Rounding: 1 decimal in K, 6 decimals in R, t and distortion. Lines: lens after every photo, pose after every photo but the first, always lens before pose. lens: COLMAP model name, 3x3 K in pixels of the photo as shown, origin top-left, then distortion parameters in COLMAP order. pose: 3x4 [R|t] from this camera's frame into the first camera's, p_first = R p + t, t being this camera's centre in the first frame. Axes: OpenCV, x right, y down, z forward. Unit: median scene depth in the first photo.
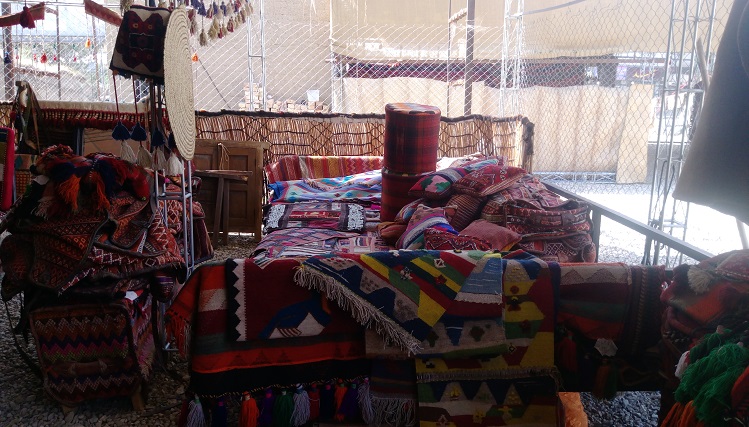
lens RADIAL K [[611.7, 0, 378.3], [0, 611.7, 215.9], [0, 0, 1]] dist [0.066267, -0.124920]
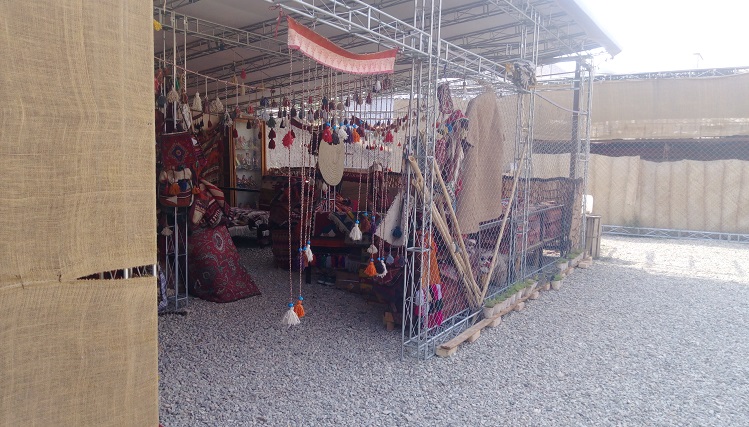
lens RADIAL K [[611.7, 0, 371.5], [0, 611.7, 211.6], [0, 0, 1]] dist [0.066267, -0.124920]
pose [[0.842826, 0.046115, -0.536206, 1.062101], [-0.114651, 0.988837, -0.095171, 0.213040], [0.525832, 0.141689, 0.838705, -0.929620]]
